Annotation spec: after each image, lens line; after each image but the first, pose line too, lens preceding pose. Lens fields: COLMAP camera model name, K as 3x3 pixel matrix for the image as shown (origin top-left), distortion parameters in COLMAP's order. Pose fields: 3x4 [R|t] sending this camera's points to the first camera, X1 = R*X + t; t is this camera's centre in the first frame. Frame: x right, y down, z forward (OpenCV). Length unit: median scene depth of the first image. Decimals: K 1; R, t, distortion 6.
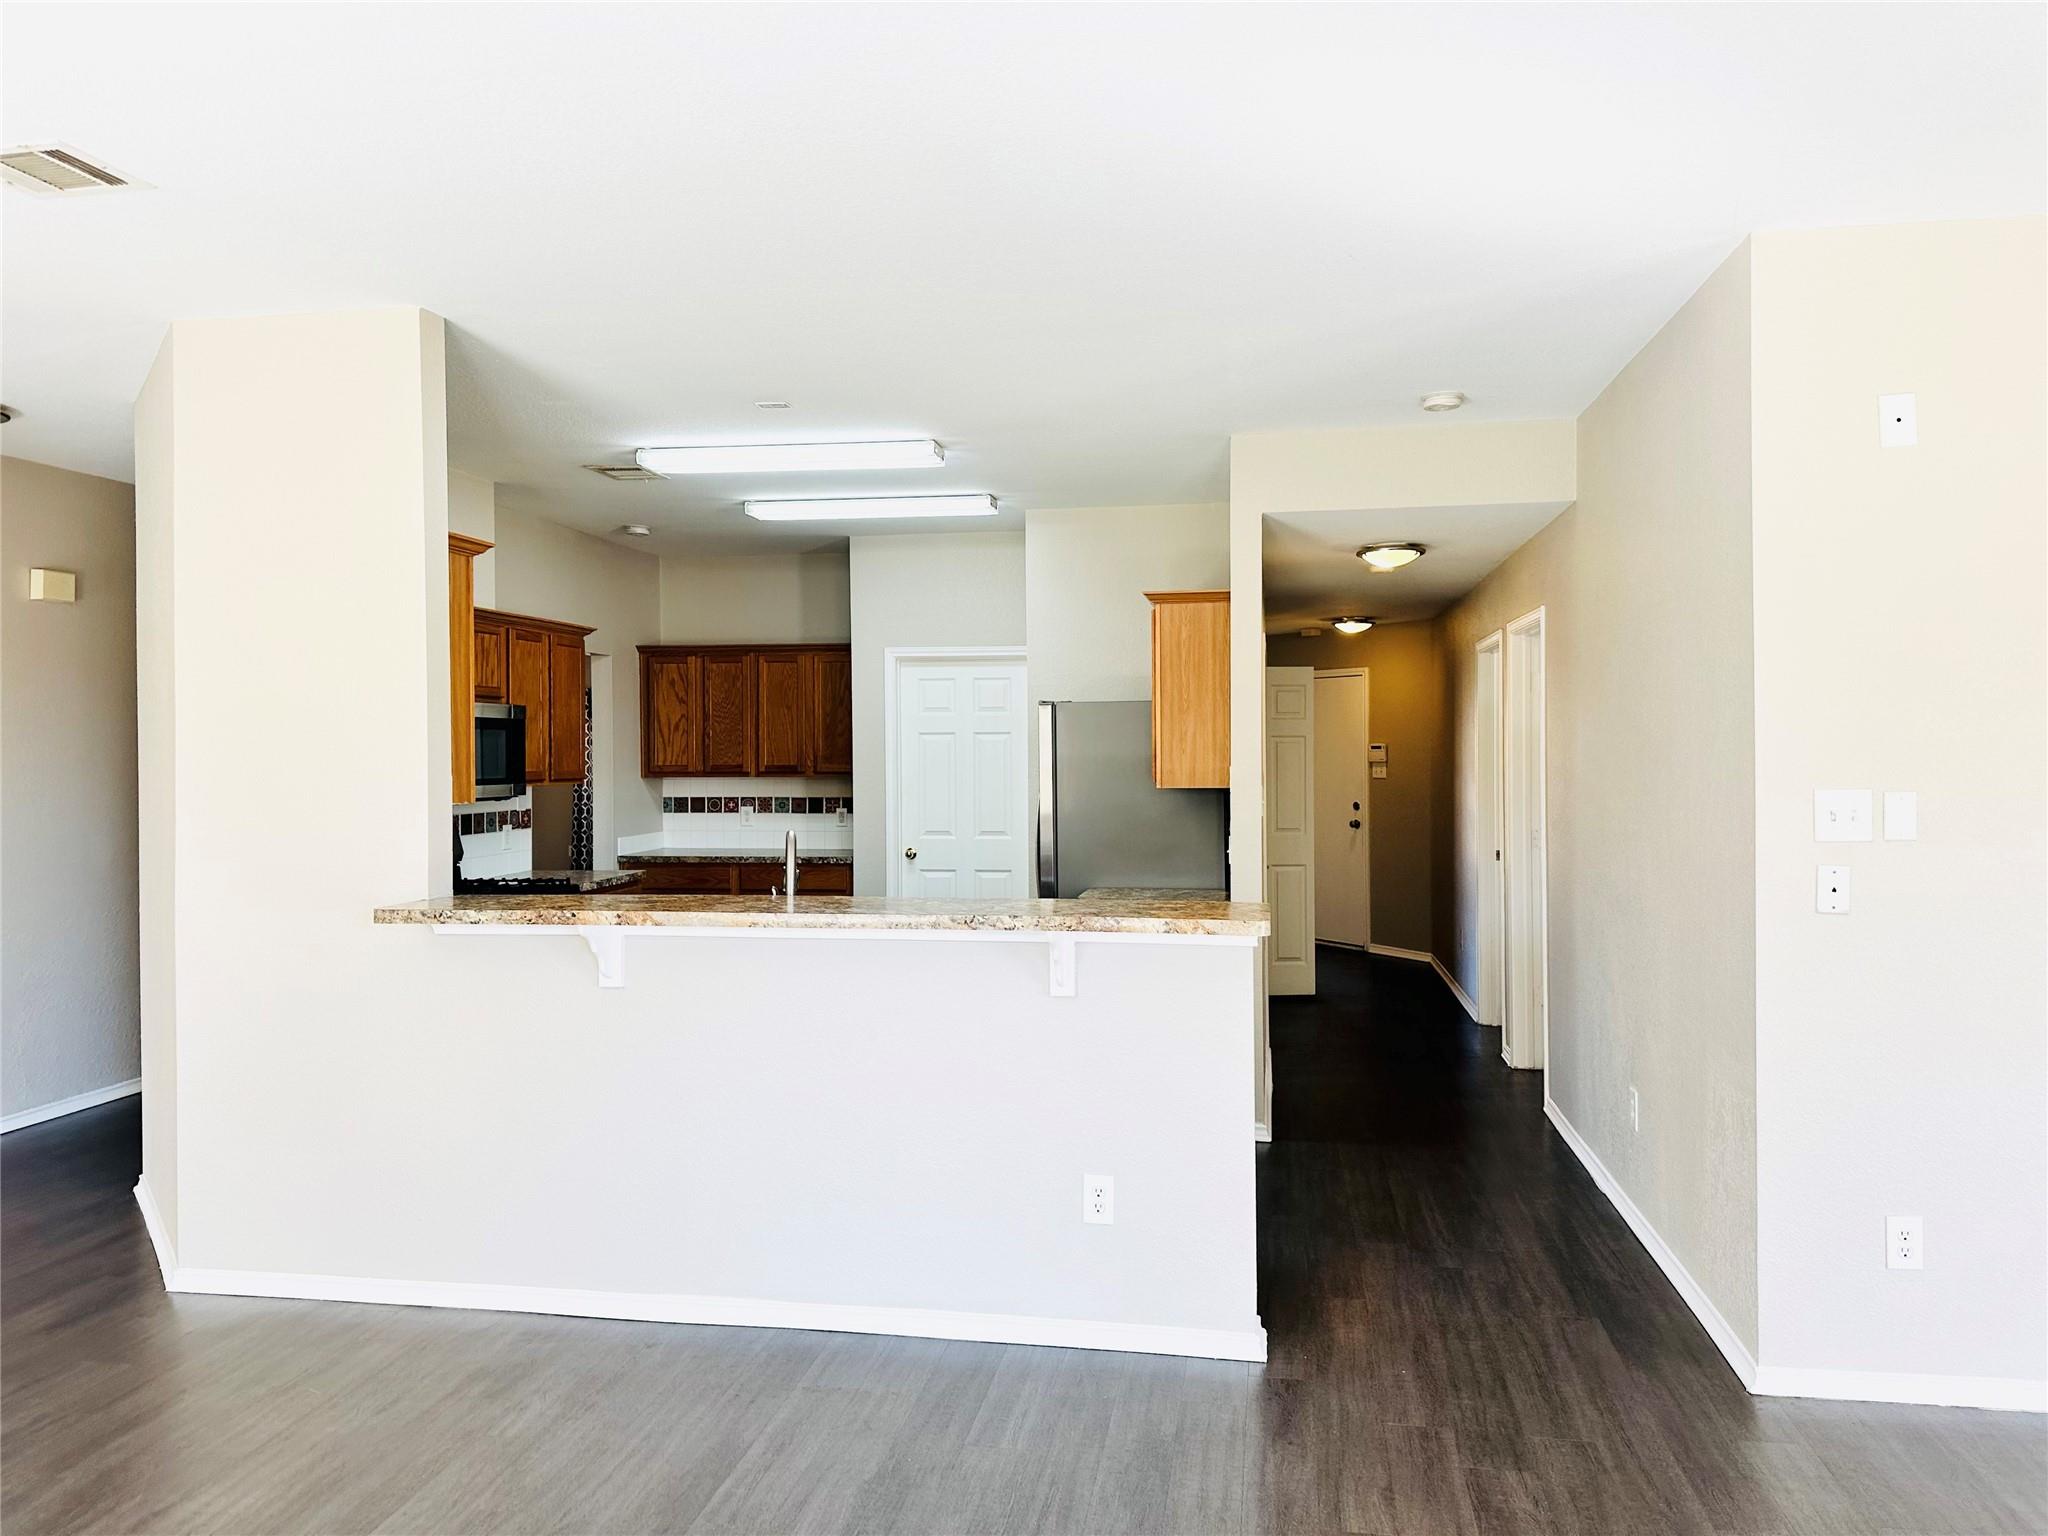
lens RADIAL K [[1419.4, 0, 1066.6], [0, 1419.4, 747.7], [0, 0, 1]] dist [0.033859, -0.001577]
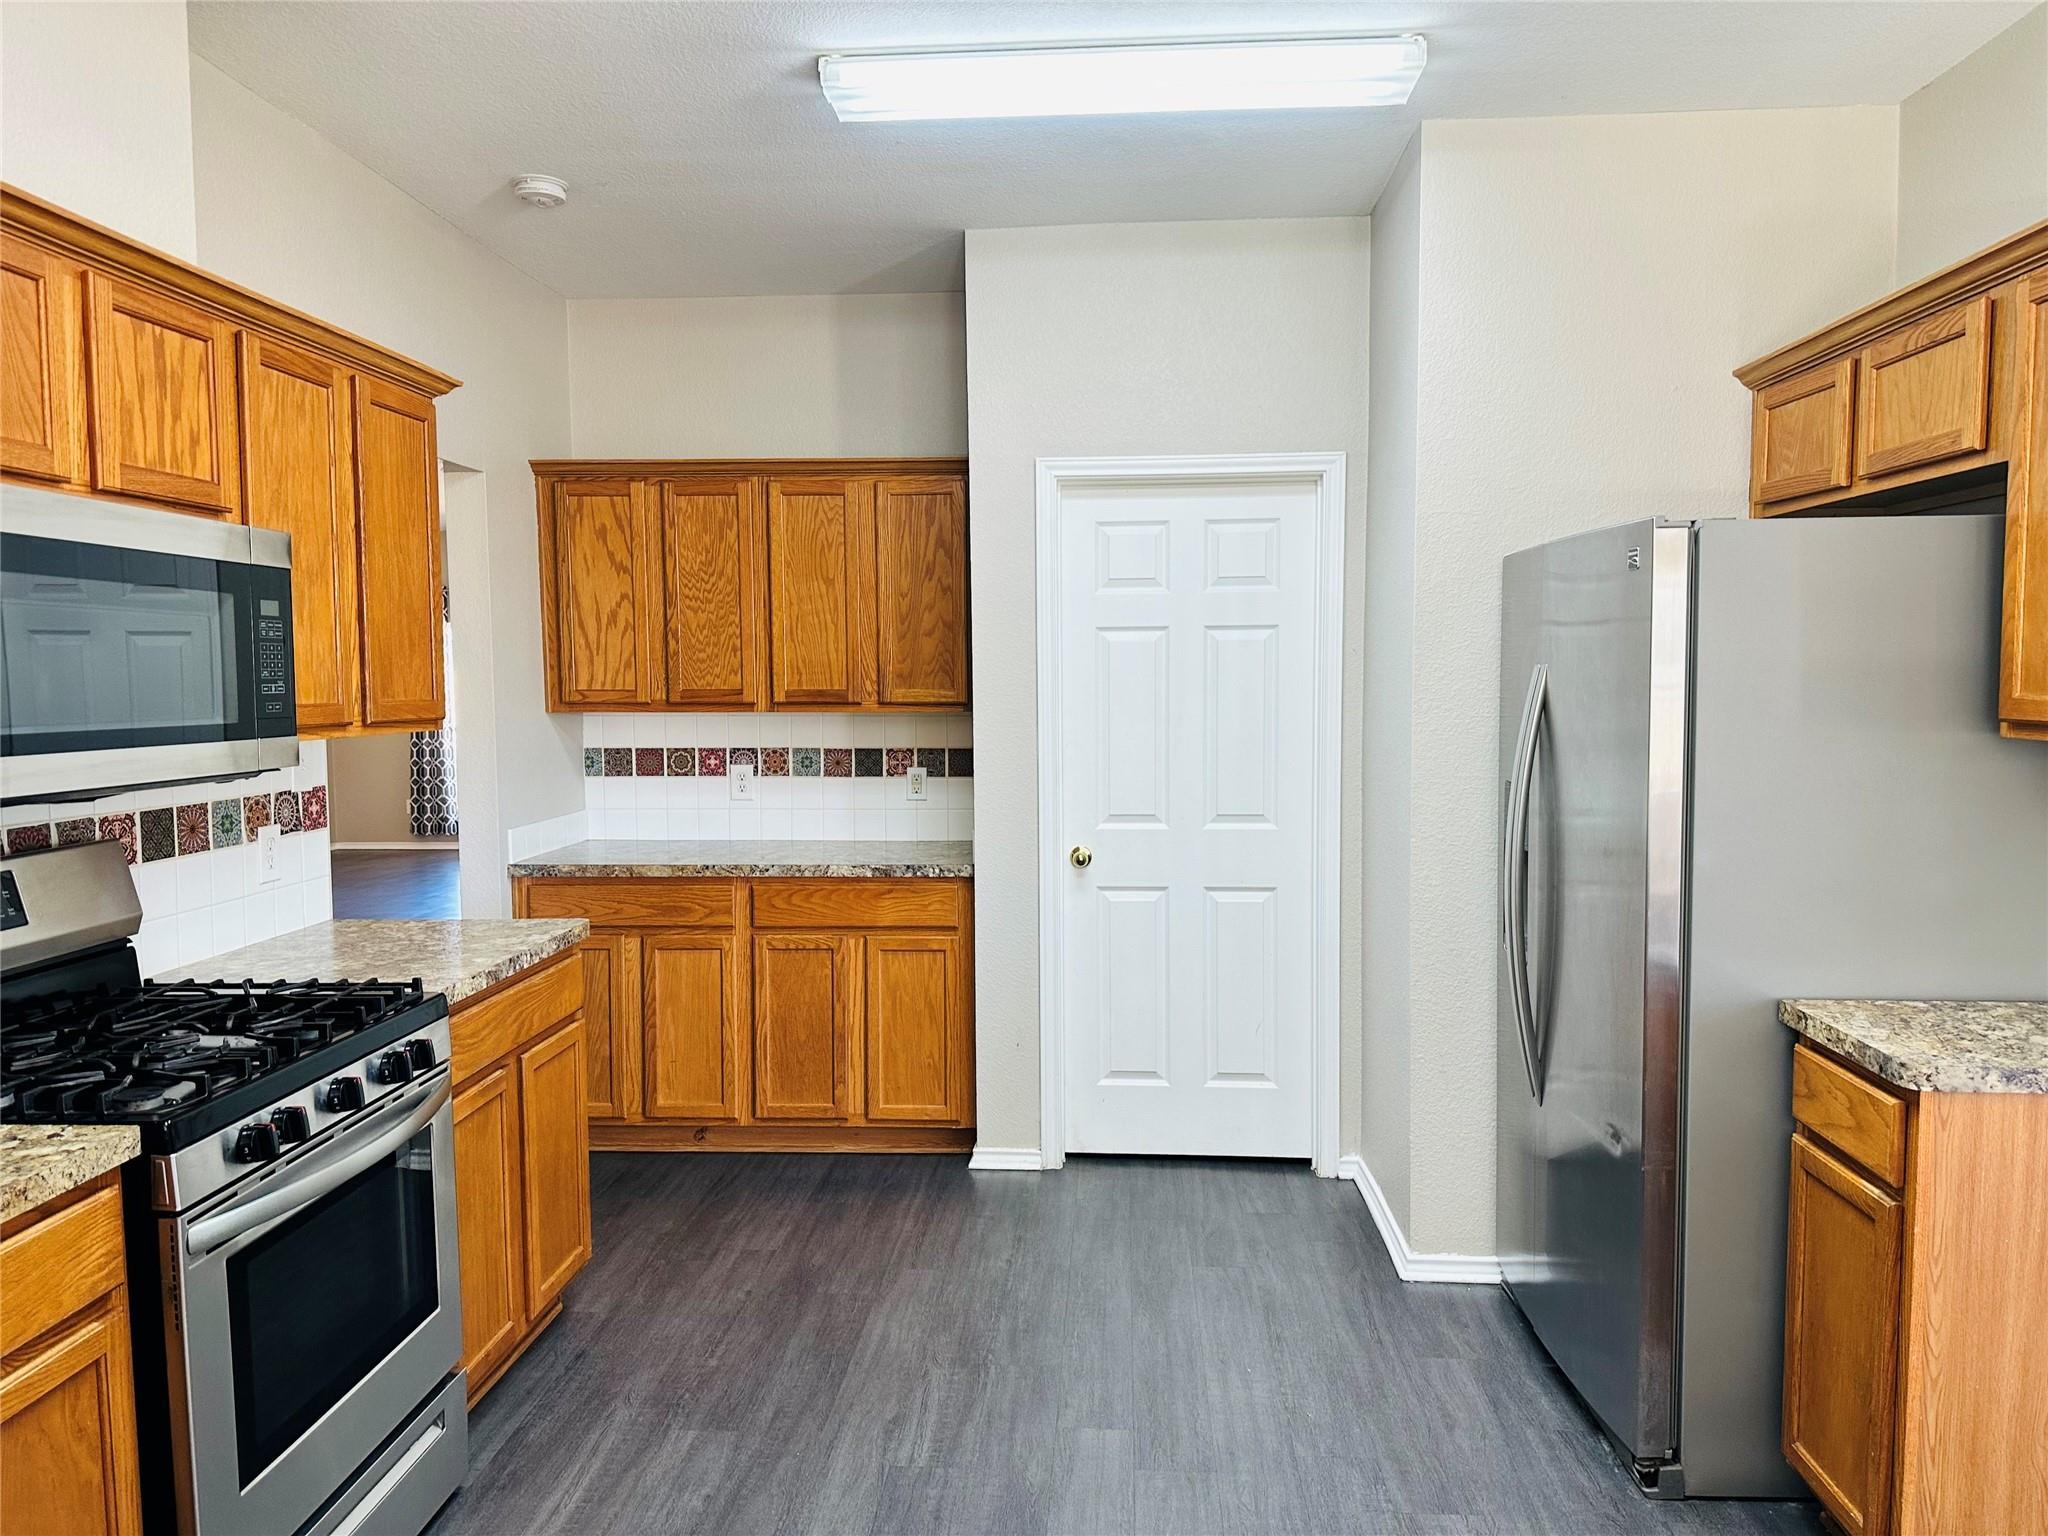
lens RADIAL K [[1438.8, 0, 1038.4], [0, 1438.8, 776.7], [0, 0, 1]] dist [0.054307, -0.070787]
pose [[0.996799, -0.006633, 0.079677, -0.160661], [0.000880, 0.997402, 0.072025, 0.005996], [-0.079948, -0.071724, 0.994215, 0.451041]]
